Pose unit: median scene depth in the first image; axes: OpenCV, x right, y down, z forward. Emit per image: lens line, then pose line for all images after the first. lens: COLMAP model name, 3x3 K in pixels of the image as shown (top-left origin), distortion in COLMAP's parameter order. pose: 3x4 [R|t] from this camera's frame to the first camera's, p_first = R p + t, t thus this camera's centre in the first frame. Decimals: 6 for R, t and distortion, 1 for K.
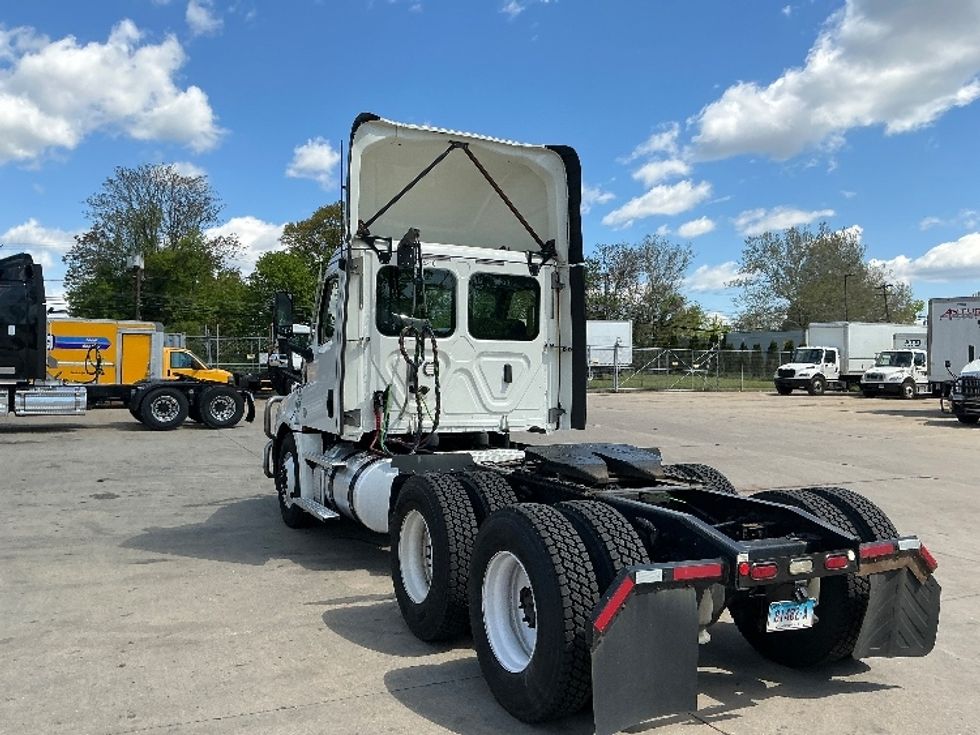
lens RADIAL K [[816.4, 0, 489.4], [0, 816.4, 361.4], [0, 0, 1]] dist [0.090075, -0.167704]
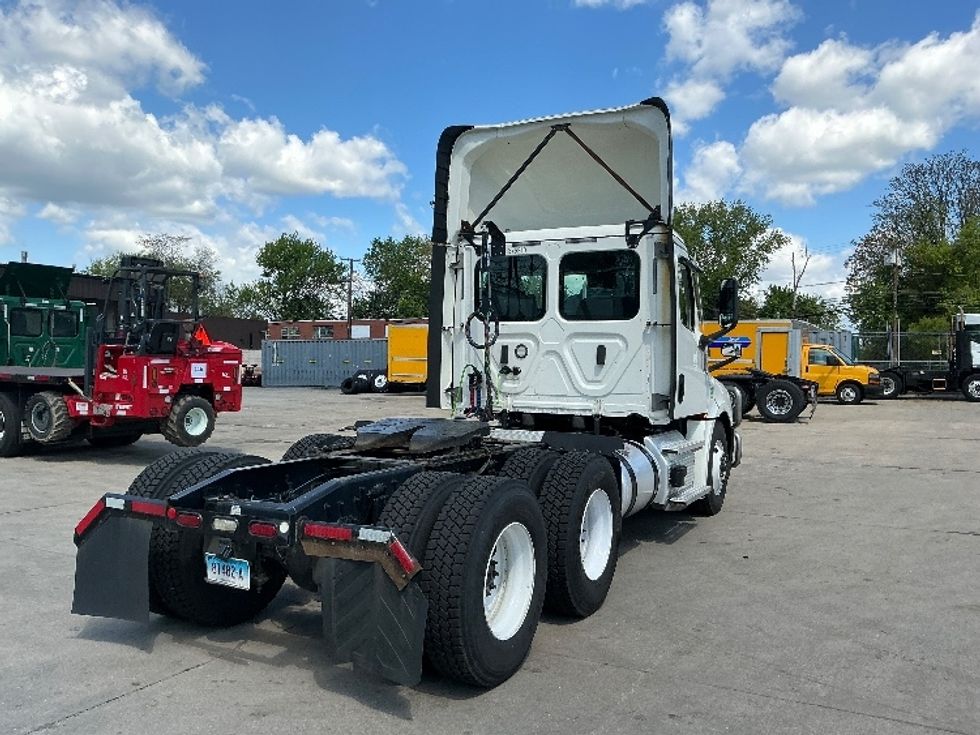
lens RADIAL K [[816.4, 0, 491.5], [0, 816.4, 361.2], [0, 0, 1]] dist [0.090075, -0.167704]
pose [[0.577426, -0.008590, -0.816398, 0.774761], [0.006082, 0.999962, -0.006219, 0.028859], [0.816421, -0.001374, 0.577456, 0.372176]]
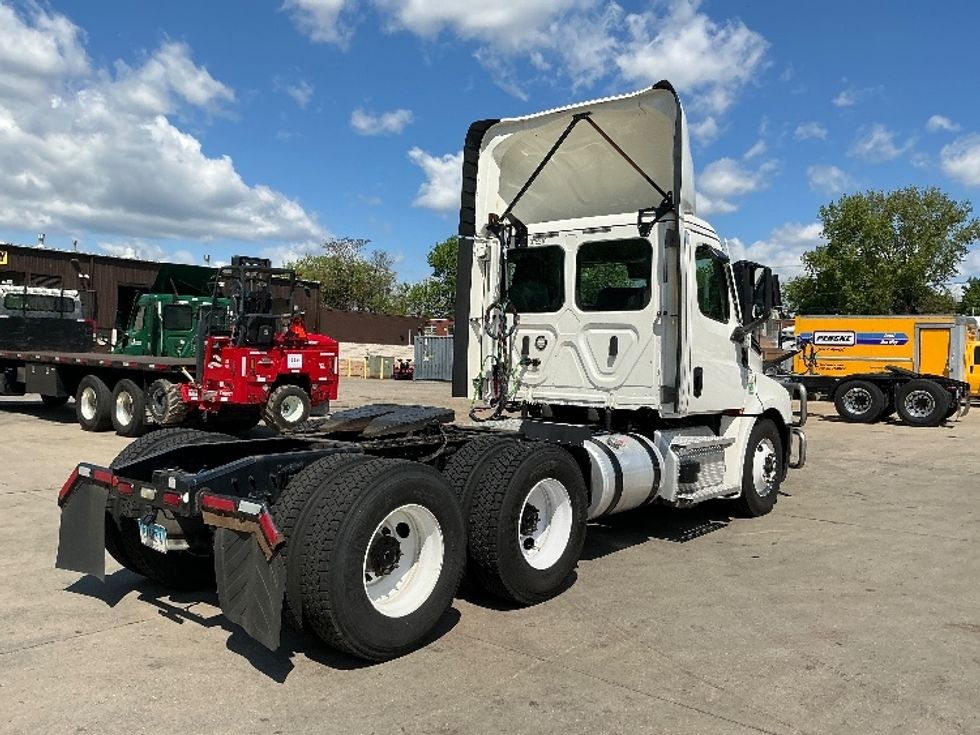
lens RADIAL K [[816.4, 0, 494.1], [0, 816.4, 359.8], [0, 0, 1]] dist [0.090075, -0.167704]
pose [[0.397082, -0.002873, -0.917779, 0.881464], [-0.004356, 0.999978, -0.005015, 0.037775], [0.917773, 0.005989, 0.397060, 0.540421]]
